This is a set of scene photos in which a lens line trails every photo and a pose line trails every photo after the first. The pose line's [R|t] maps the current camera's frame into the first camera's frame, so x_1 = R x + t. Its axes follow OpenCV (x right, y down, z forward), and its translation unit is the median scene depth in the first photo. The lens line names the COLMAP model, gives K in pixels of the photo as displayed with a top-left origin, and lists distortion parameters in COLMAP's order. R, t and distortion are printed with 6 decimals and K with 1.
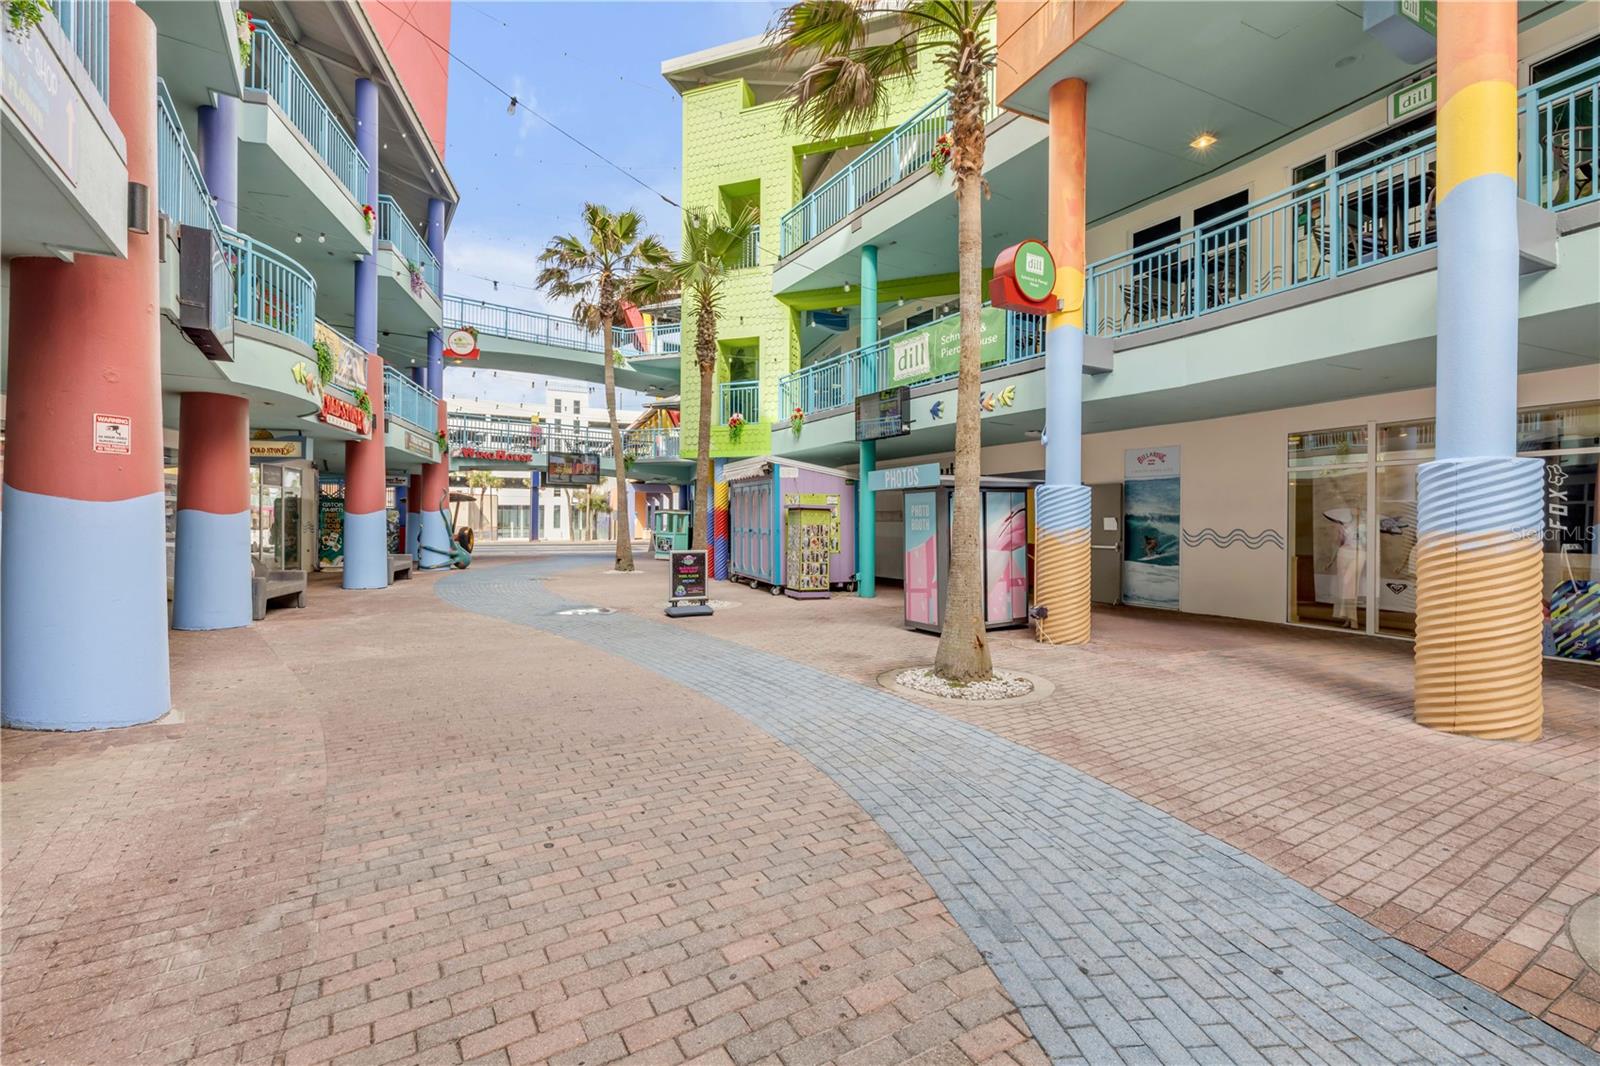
lens RADIAL K [[686.0, 0, 793.2], [0, 686.0, 521.1], [0, 0, 1]] dist [0.014241, 0.000050]
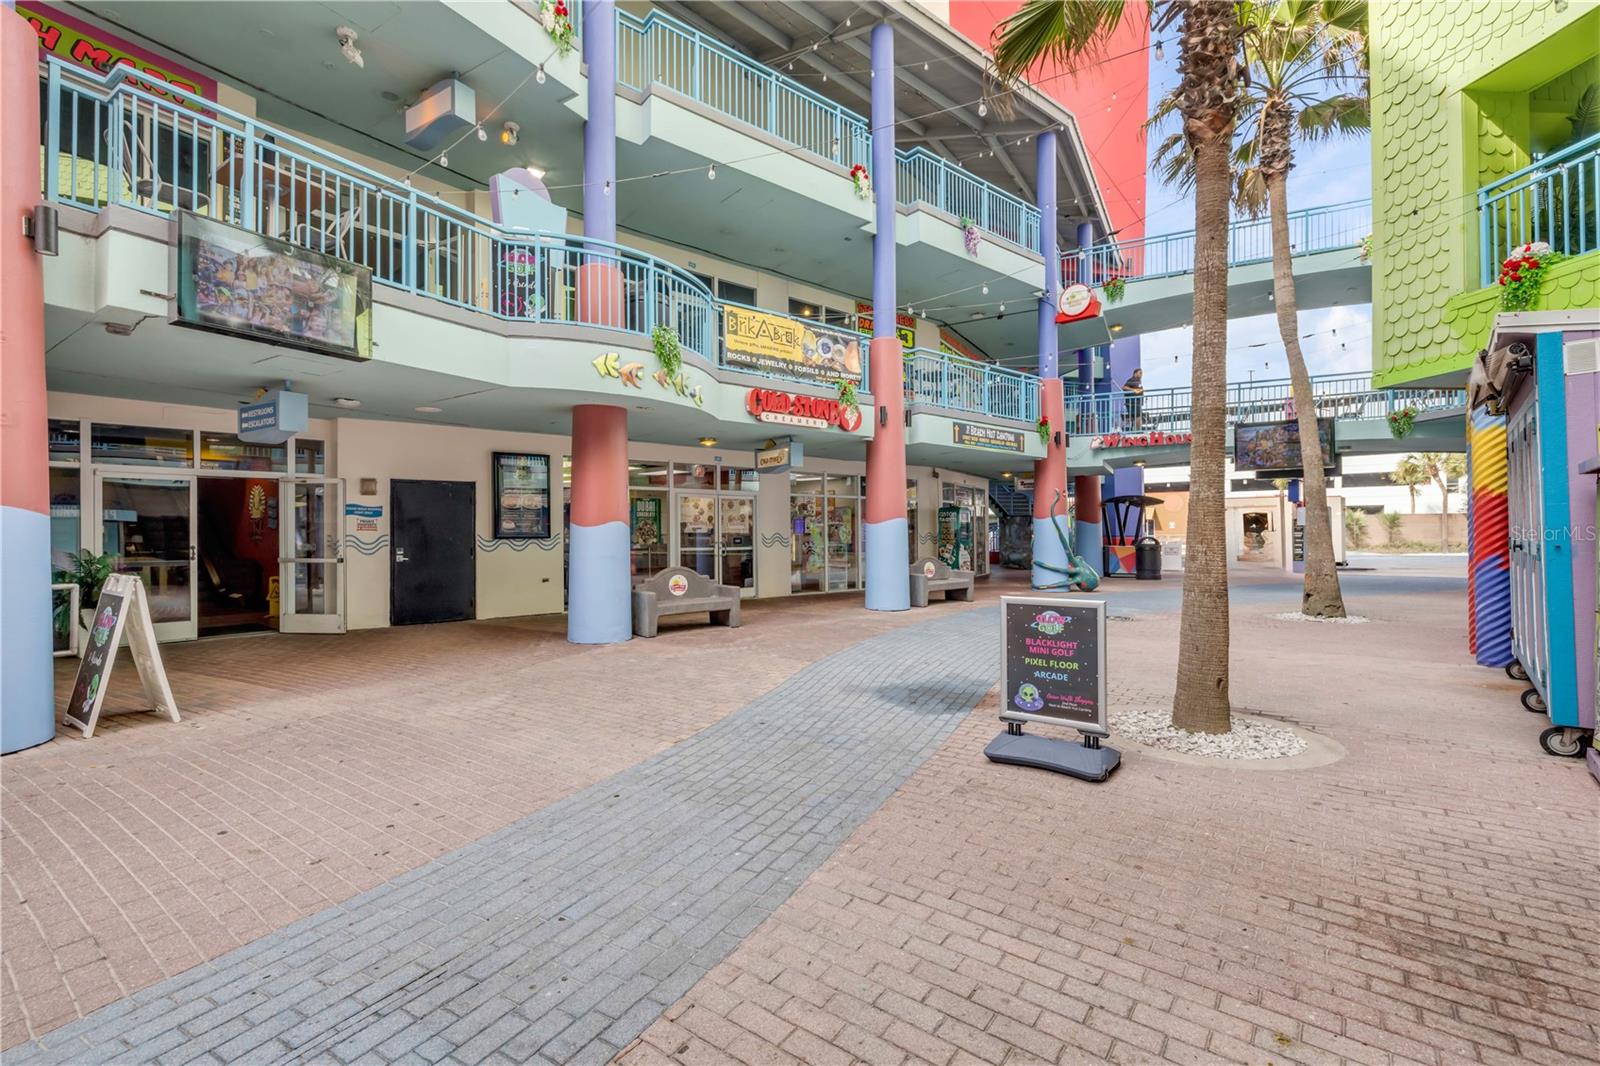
lens RADIAL K [[686.0, 0, 793.2], [0, 686.0, 521.1], [0, 0, 1]] dist [0.014241, 0.000050]
pose [[0.431873, -0.025439, -0.901575, 0.091627], [0.013560, 0.999672, -0.021712, 0.003459], [0.901832, -0.002849, 0.432077, 0.456014]]
